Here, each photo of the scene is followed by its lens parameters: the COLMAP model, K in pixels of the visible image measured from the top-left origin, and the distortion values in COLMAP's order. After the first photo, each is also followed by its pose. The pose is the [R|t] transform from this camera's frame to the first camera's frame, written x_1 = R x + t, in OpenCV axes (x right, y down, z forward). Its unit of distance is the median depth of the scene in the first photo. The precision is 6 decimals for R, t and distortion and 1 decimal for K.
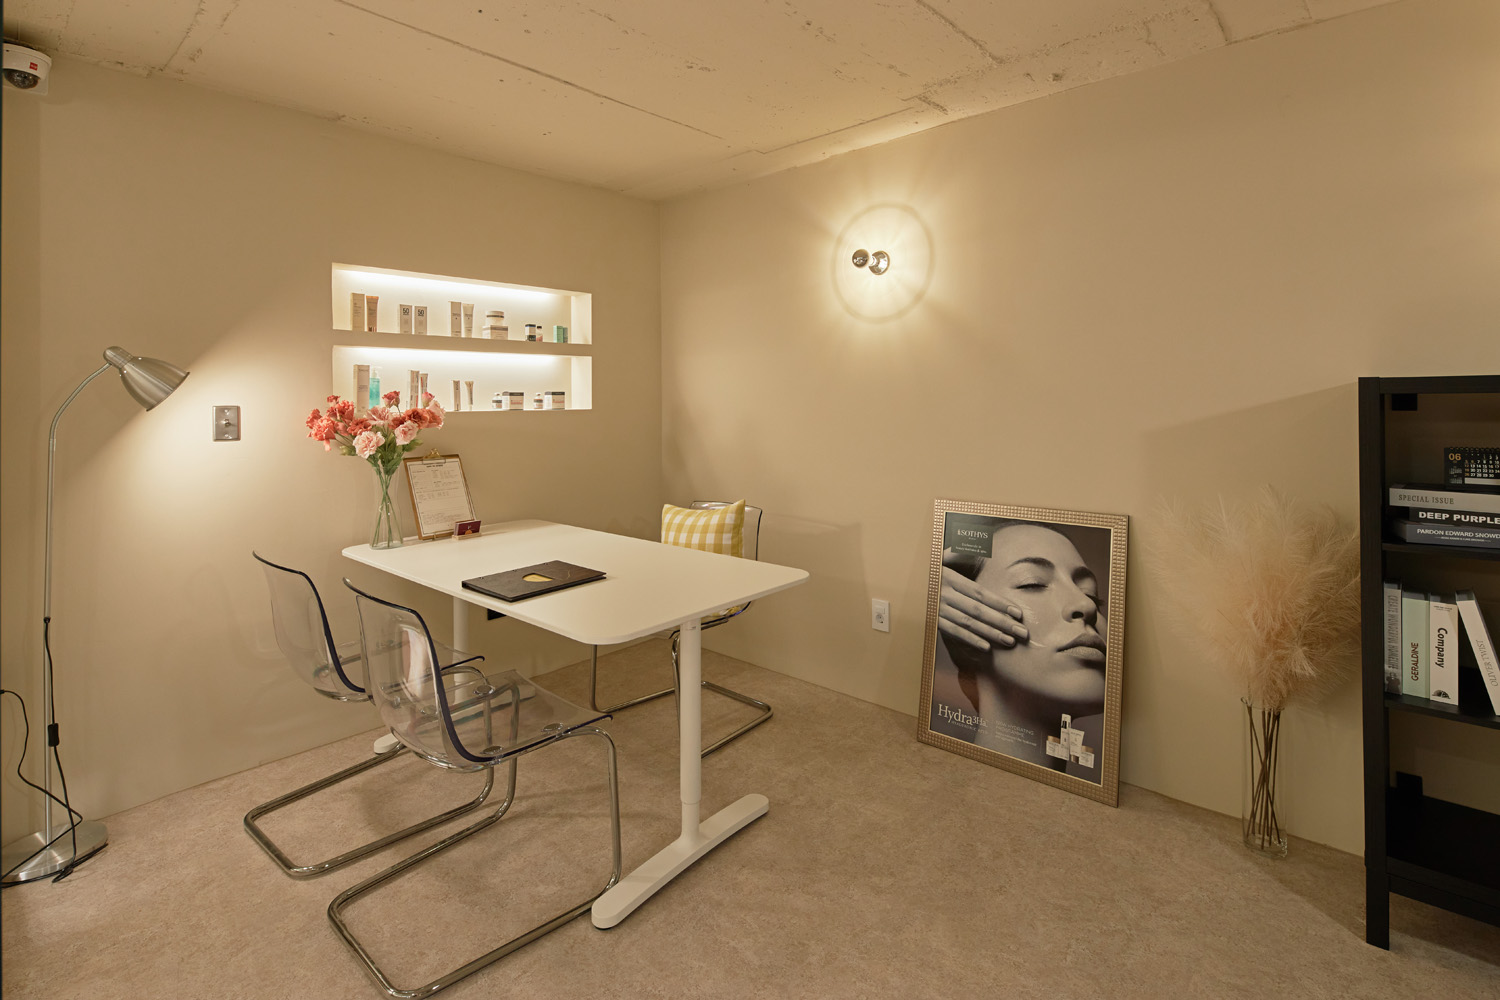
lens RADIAL K [[733.9, 0, 757.7], [0, 733.9, 393.9], [0, 0, 1]] dist [0.002834, -0.003487]
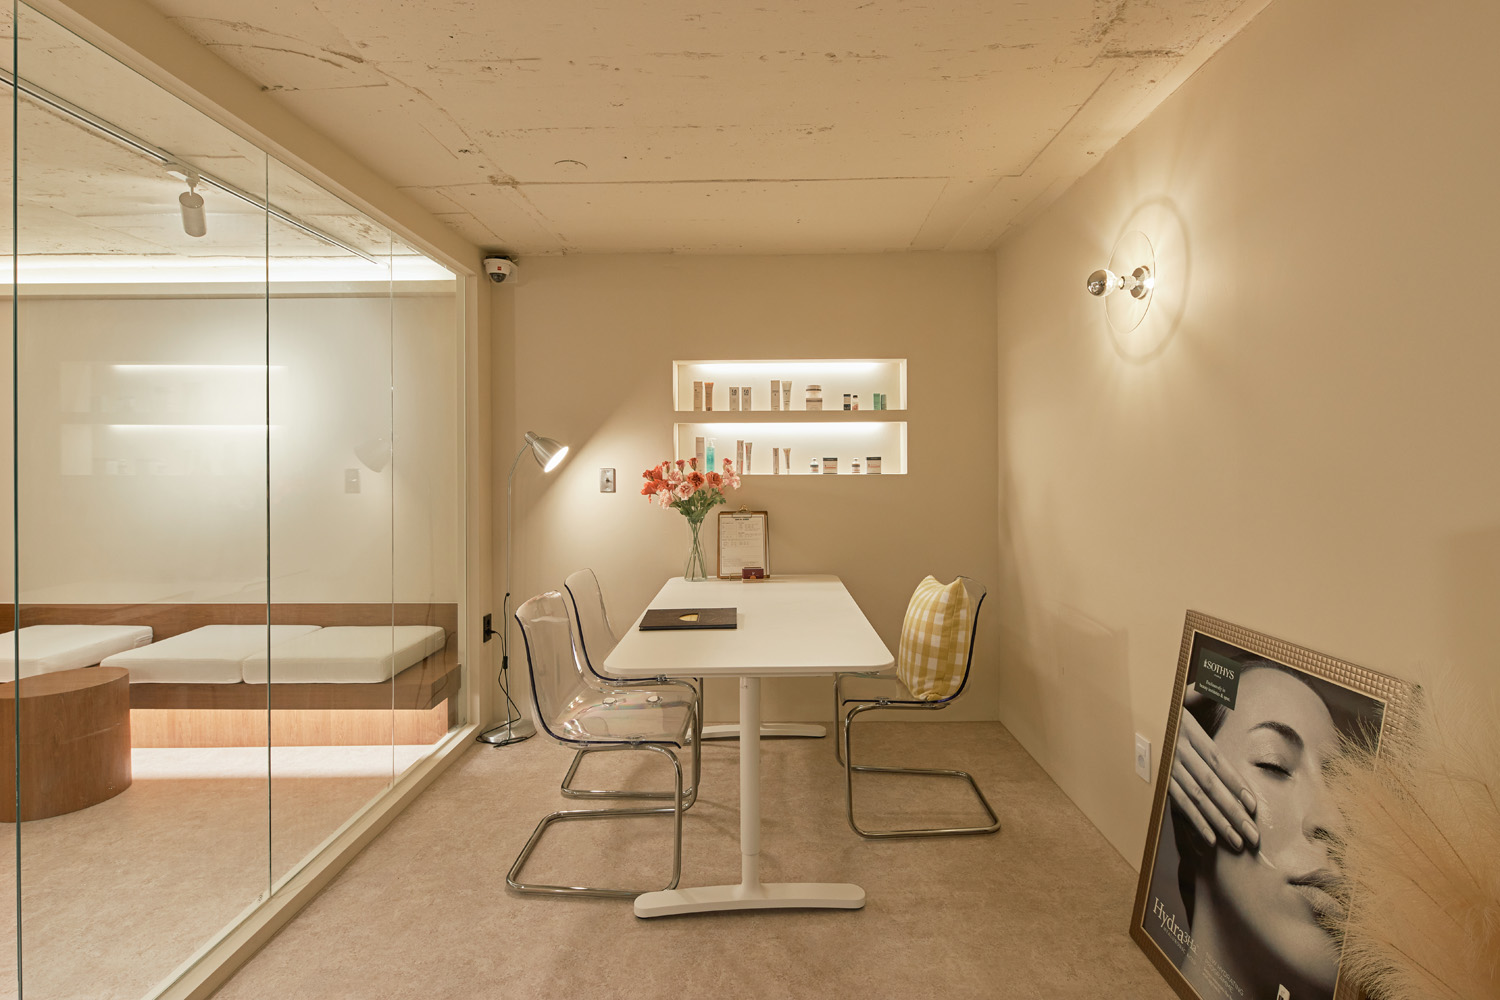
lens RADIAL K [[733.9, 0, 755.0], [0, 733.9, 463.1], [0, 0, 1]] dist [0.002834, -0.003487]
pose [[0.659514, 0.003627, -0.751683, 0.496159], [0.004304, 0.999954, 0.008601, -0.004951], [0.751680, -0.008908, 0.659468, 0.230658]]
